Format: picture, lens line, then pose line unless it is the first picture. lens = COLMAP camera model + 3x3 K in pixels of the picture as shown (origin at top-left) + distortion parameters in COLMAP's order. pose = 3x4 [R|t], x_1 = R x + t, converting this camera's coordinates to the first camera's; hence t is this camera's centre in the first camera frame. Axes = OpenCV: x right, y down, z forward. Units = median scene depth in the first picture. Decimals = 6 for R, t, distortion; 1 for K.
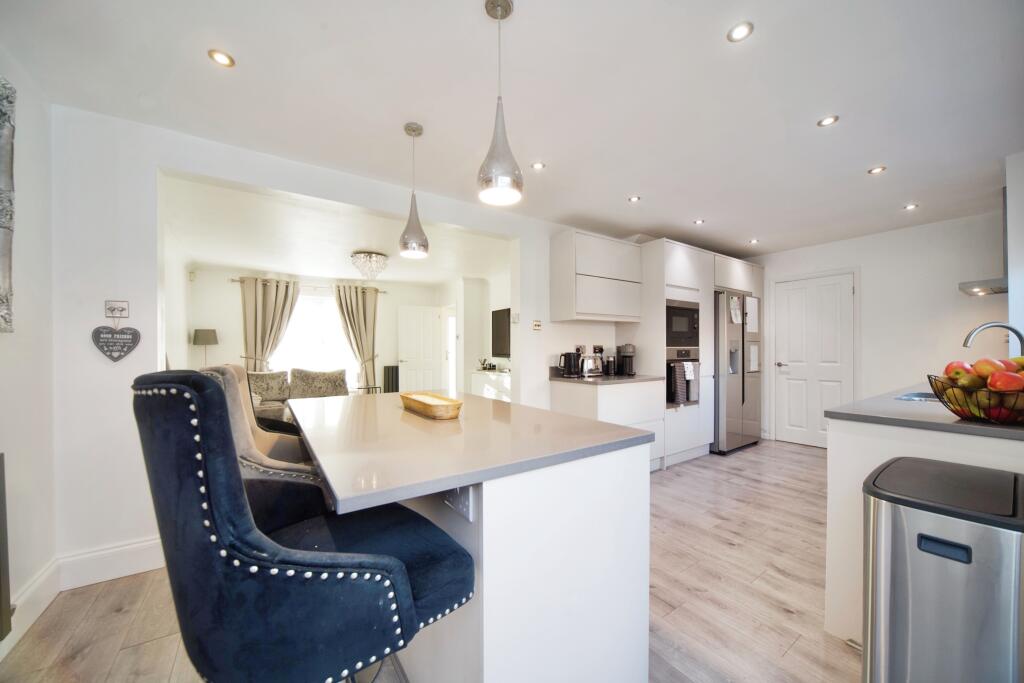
lens RADIAL K [[382.8, 0, 507.1], [0, 382.8, 348.8], [0, 0, 1]] dist [0.000794, 0.000071]
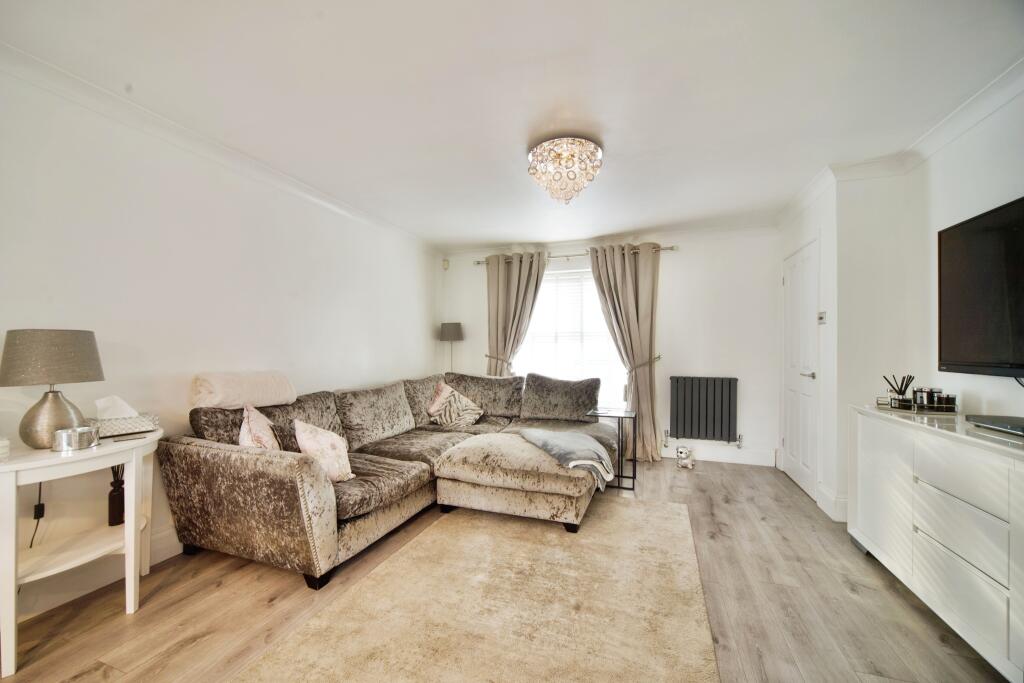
lens RADIAL K [[382.8, 0, 529.5], [0, 382.8, 353.0], [0, 0, 1]] dist [0.000794, 0.000071]
pose [[0.634044, 0.012719, -0.773192, -0.008605], [-0.005143, 0.999912, 0.012231, 0.004489], [0.773280, -0.003778, 0.634053, 0.539094]]
